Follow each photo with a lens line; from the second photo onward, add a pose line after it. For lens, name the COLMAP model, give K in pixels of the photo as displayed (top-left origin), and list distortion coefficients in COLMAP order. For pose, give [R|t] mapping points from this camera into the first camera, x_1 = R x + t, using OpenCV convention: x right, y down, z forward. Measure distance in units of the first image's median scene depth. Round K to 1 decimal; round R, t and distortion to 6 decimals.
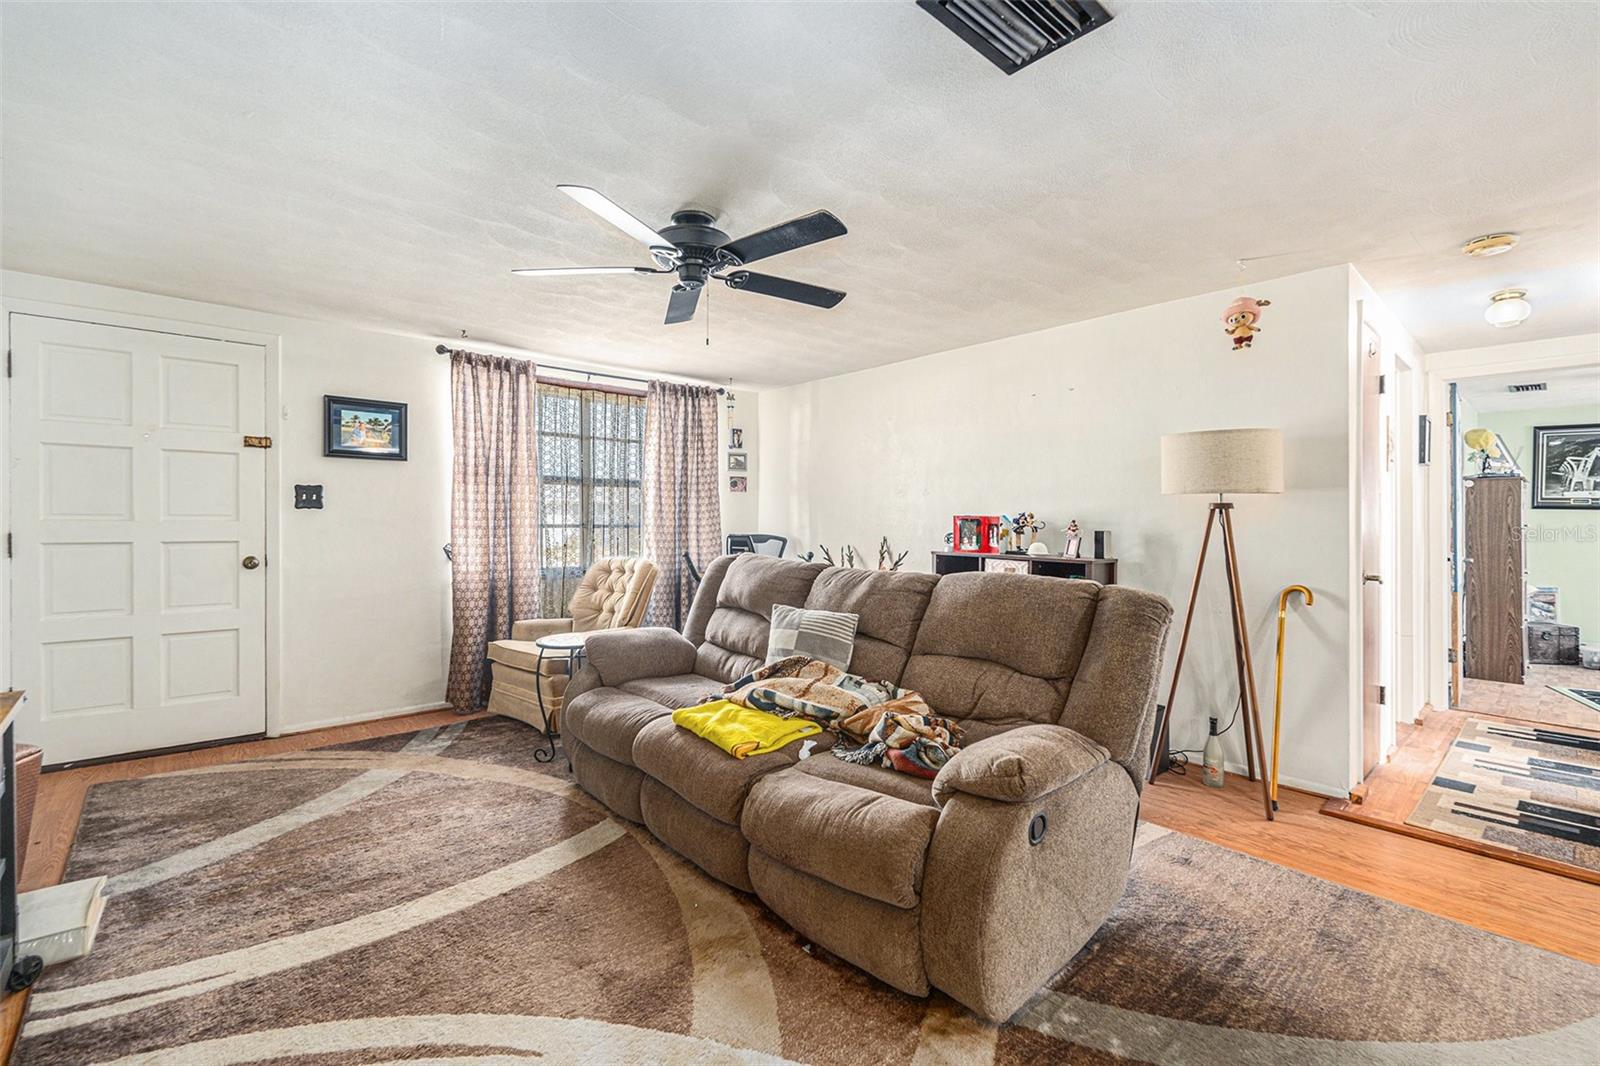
lens RADIAL K [[713.3, 0, 798.5], [0, 713.3, 528.6], [0, 0, 1]] dist [0.000708, 0.001471]
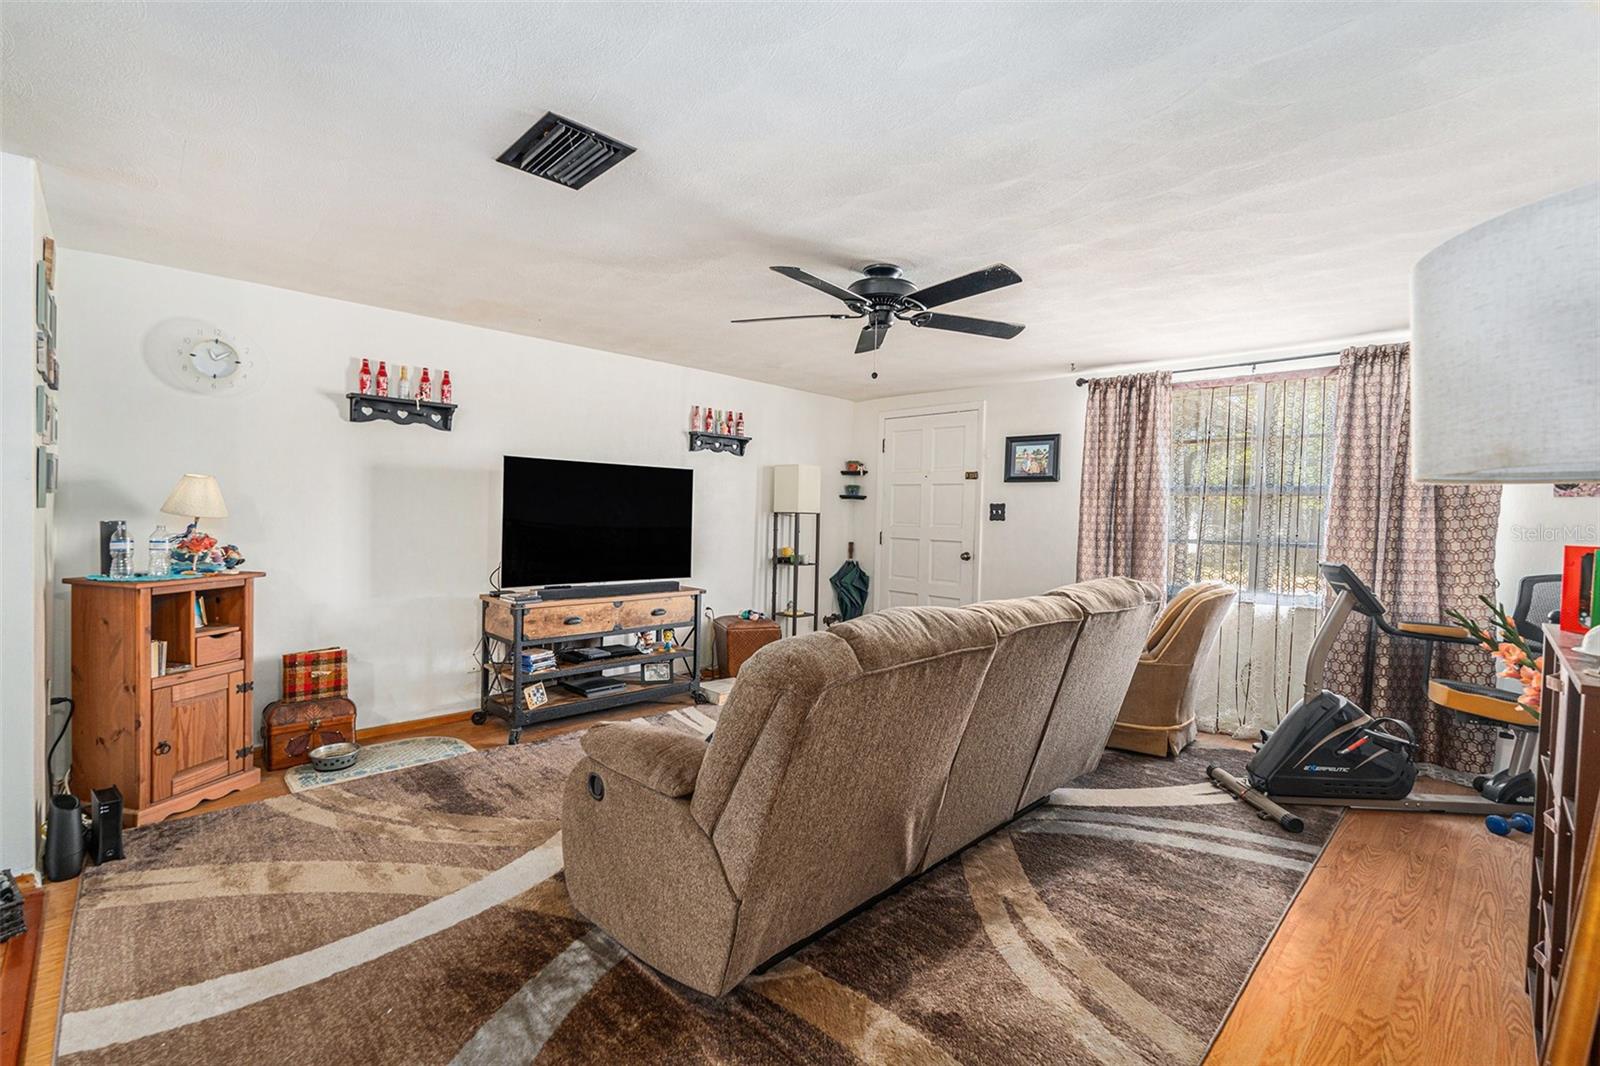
lens RADIAL K [[697.6, 0, 796.5], [0, 697.6, 527.4], [0, 0, 1]] dist [-0.001818, -0.000831]
pose [[0.043706, 0.016830, -0.998903, 0.651860], [-0.035904, 0.999239, 0.015264, -0.021491], [0.998399, 0.035197, 0.044277, 0.552598]]
